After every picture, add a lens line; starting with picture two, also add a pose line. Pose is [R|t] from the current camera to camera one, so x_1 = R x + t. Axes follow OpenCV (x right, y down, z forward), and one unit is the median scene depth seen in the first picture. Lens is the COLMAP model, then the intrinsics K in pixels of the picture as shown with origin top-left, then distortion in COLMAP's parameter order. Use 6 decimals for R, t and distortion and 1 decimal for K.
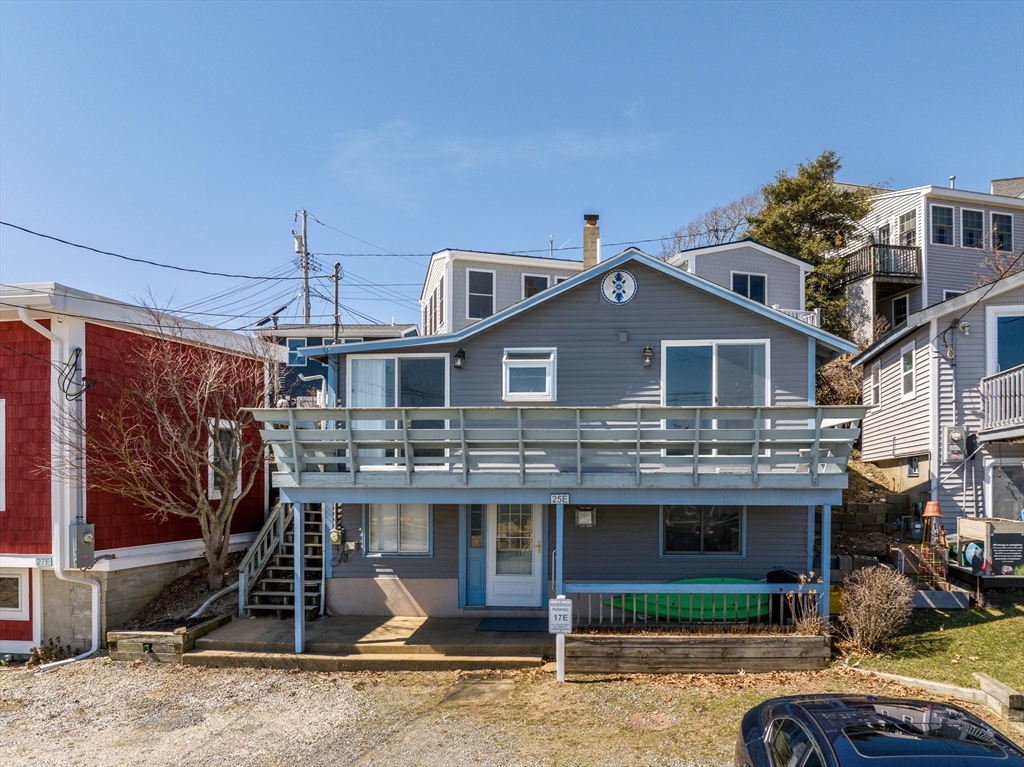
lens RADIAL K [[703.5, 0, 512.8], [0, 703.5, 382.9], [0, 0, 1]] dist [-0.038369, 0.002316]
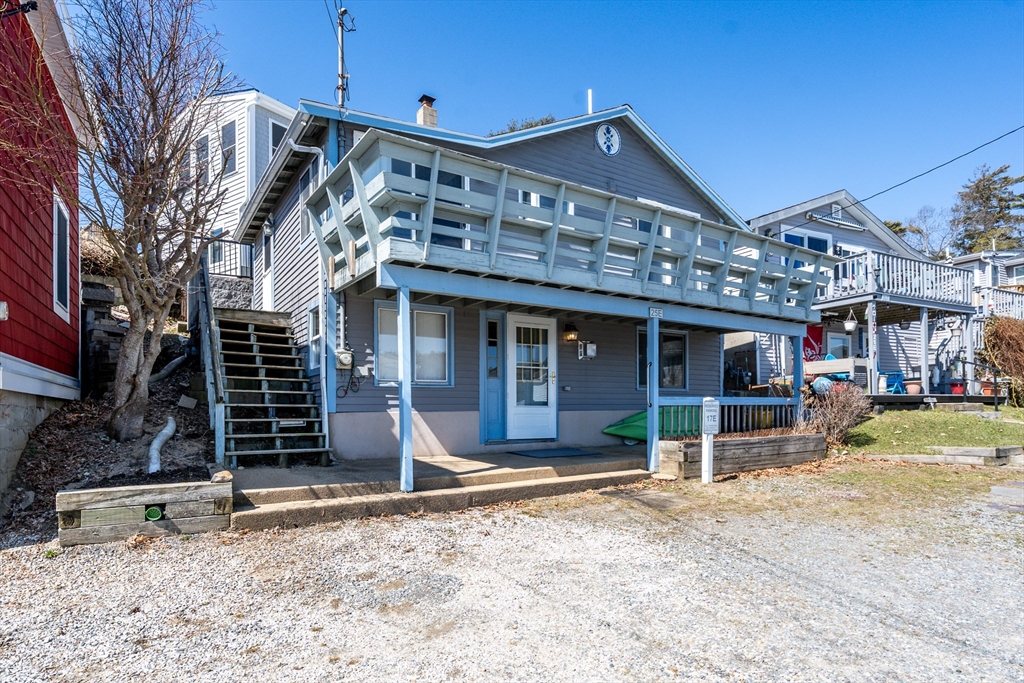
lens RADIAL K [[585.9, 0, 512.7], [0, 585.9, 341.2], [0, 0, 1]] dist [-0.003177, -0.000720]
pose [[0.790239, 0.066050, 0.609228, -0.594139], [-0.083317, 0.996523, 0.000034, 0.220583], [-0.607108, -0.050786, 0.792995, 0.456843]]
